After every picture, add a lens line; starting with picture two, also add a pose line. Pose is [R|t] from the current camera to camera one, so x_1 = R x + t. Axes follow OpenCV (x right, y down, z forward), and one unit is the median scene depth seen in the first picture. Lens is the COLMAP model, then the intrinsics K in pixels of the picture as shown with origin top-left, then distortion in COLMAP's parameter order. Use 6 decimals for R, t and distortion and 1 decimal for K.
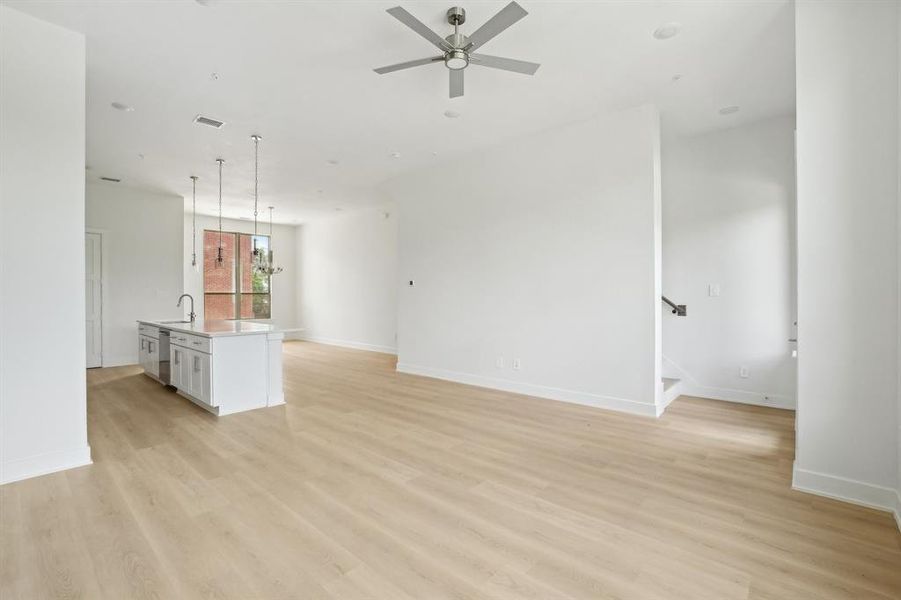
lens RADIAL K [[403.2, 0, 436.2], [0, 403.2, 299.1], [0, 0, 1]] dist [-0.026797, 0.000518]
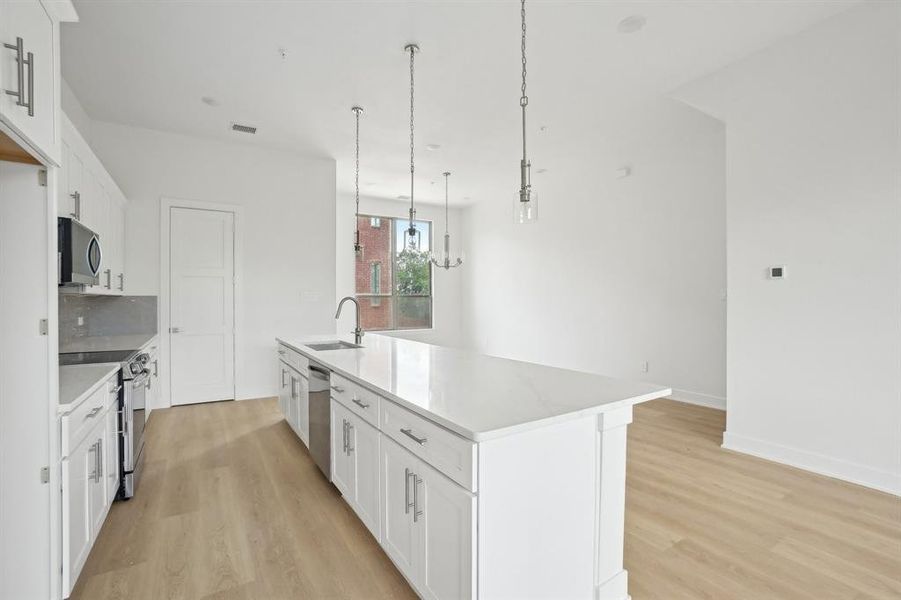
lens RADIAL K [[407.0, 0, 444.2], [0, 407.0, 297.8], [0, 0, 1]] dist [-0.049685, 0.012595]
pose [[0.964279, -0.001711, -0.264882, -0.387629], [-0.001371, 0.999933, -0.011451, -0.005230], [0.264884, 0.011405, 0.964213, 0.538193]]
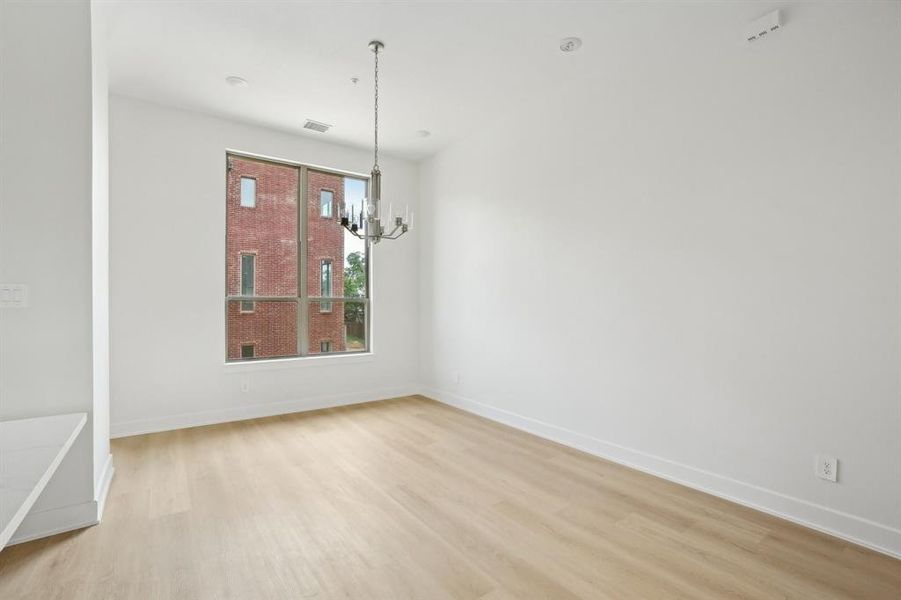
lens RADIAL K [[407.0, 0, 448.0], [0, 407.0, 307.5], [0, 0, 1]] dist [-0.049685, 0.012595]
pose [[0.981969, 0.007322, -0.188898, -0.488521], [-0.007601, 0.999971, -0.000755, -0.011543], [0.188887, 0.002177, 0.981996, 1.154694]]
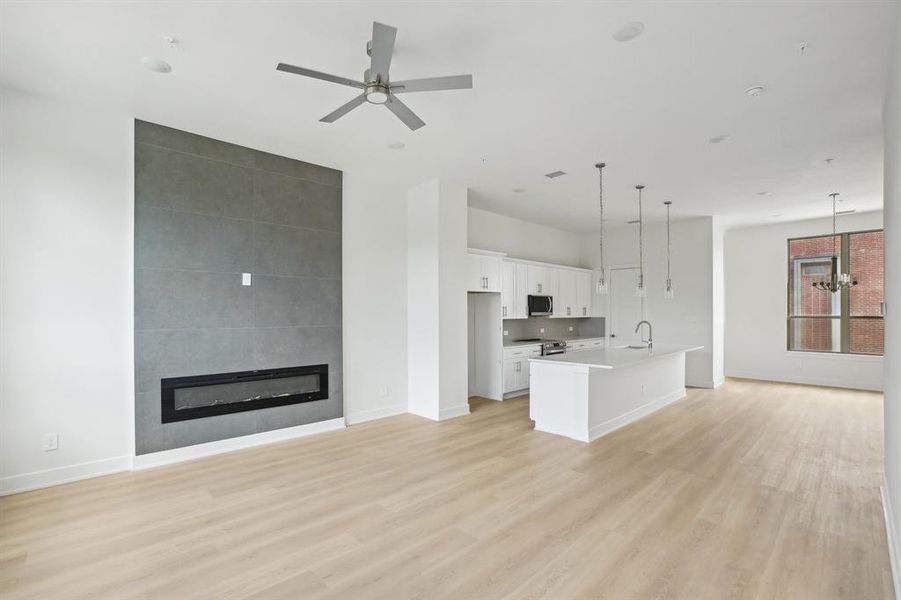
lens RADIAL K [[407.0, 0, 441.5], [0, 407.0, 313.8], [0, 0, 1]] dist [-0.049685, 0.012595]
pose [[-0.059447, 0.006064, -0.998213, 0.516578], [-0.005683, 0.999963, 0.006413, -0.040981], [0.998215, 0.006054, -0.059410, 0.622504]]
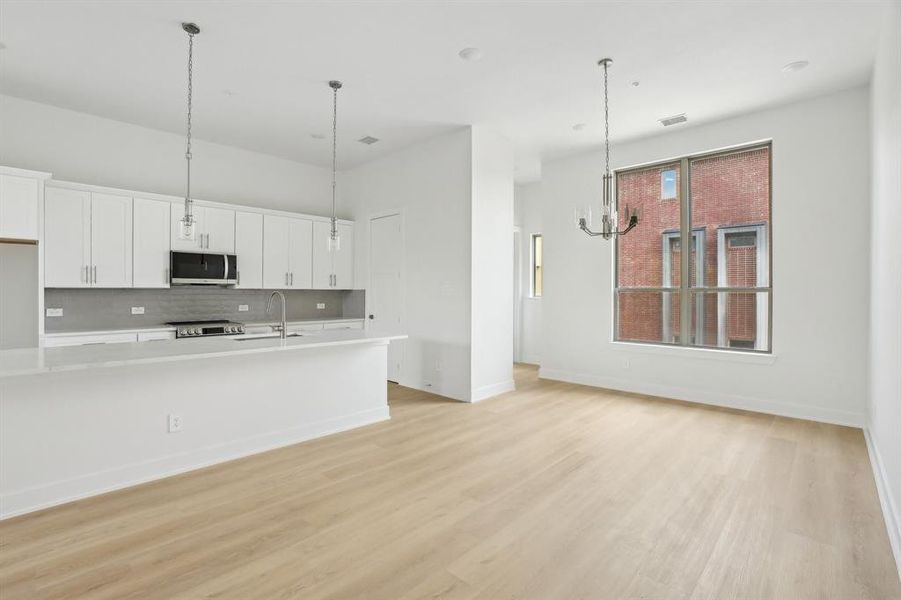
lens RADIAL K [[407.0, 0, 436.2], [0, 407.0, 298.8], [0, 0, 1]] dist [-0.049685, 0.012595]
pose [[-0.026467, 0.018190, -0.999484, -0.050742], [-0.013504, 0.999737, 0.018552, -0.017056], [0.999558, 0.013988, -0.026215, 1.447766]]
